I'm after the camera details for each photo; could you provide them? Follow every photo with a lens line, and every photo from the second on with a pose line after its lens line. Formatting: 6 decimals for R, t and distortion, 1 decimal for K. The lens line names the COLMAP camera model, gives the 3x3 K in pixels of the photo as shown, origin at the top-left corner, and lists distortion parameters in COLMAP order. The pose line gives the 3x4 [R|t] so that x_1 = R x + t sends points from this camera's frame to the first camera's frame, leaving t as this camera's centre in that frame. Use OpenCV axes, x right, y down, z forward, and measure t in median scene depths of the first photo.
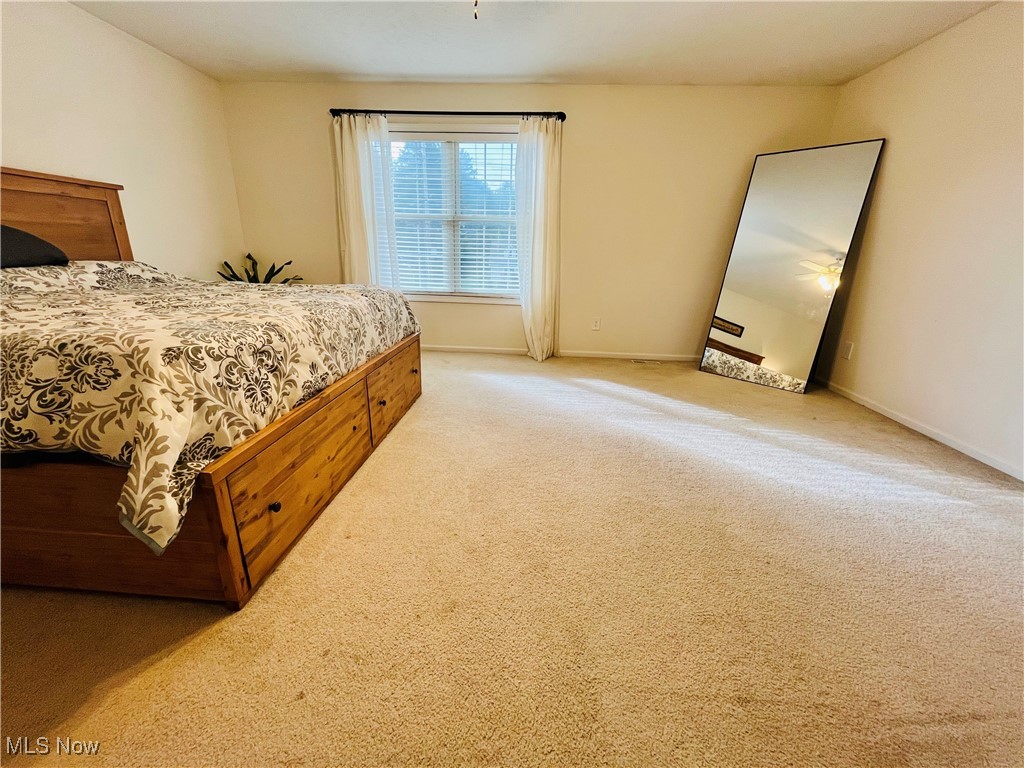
lens RADIAL K [[414.5, 0, 511.9], [0, 414.5, 385.1], [0, 0, 1]] dist [-0.004508, 0.000027]
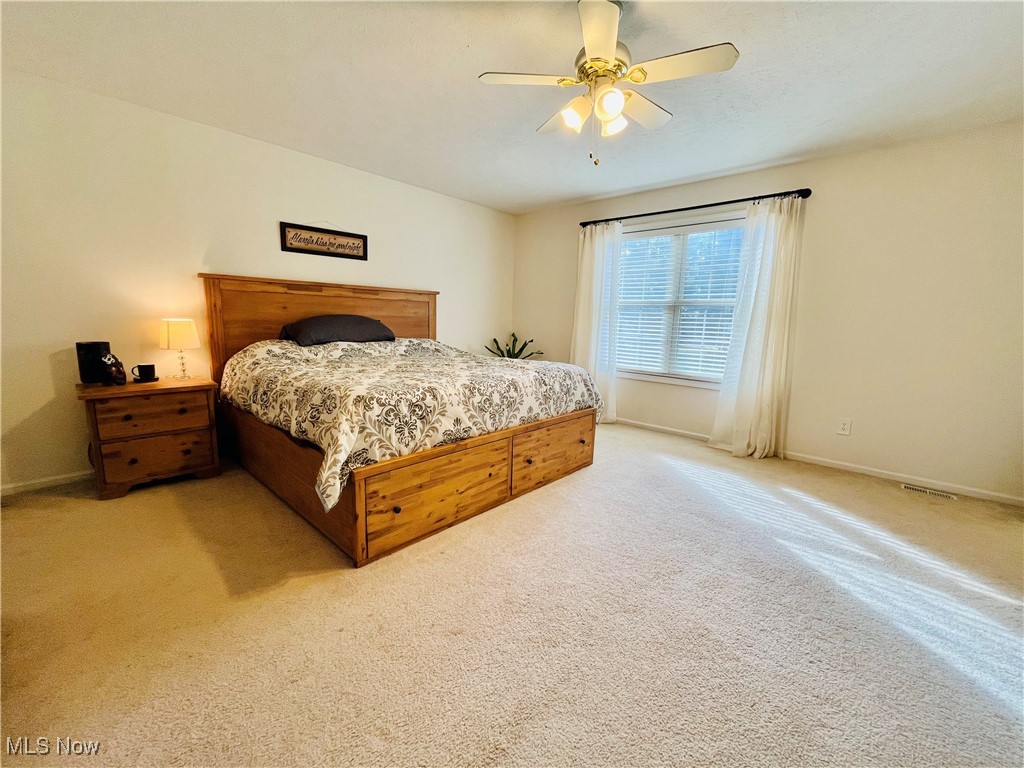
lens RADIAL K [[414.5, 0, 511.9], [0, 414.5, 385.1], [0, 0, 1]] dist [-0.004508, 0.000027]
pose [[0.777944, 0.095021, -0.621108, 0.537906], [-0.198620, 0.975001, -0.099611, -0.061925], [0.596116, 0.200856, 0.777369, 0.010368]]
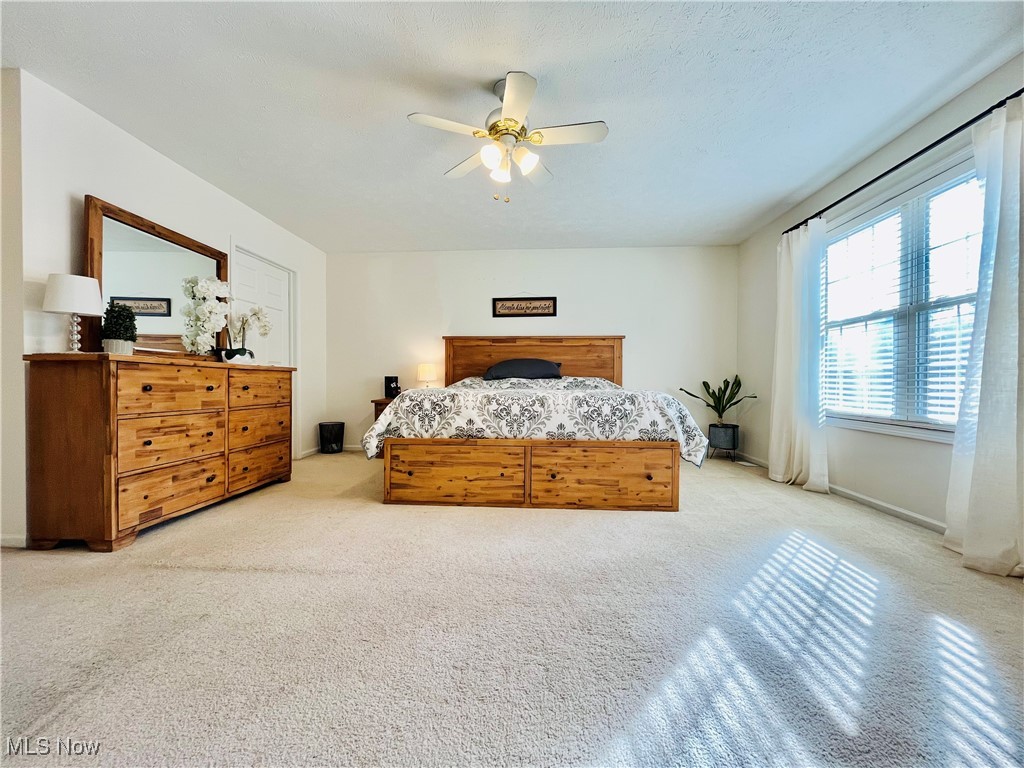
lens RADIAL K [[414.5, 0, 511.9], [0, 414.5, 385.1], [0, 0, 1]] dist [-0.004508, 0.000027]
pose [[-0.007687, -0.021406, -0.999741, 1.359330], [-0.310624, 0.950363, -0.017960, -0.225507], [0.950502, 0.310406, -0.013955, 1.209356]]
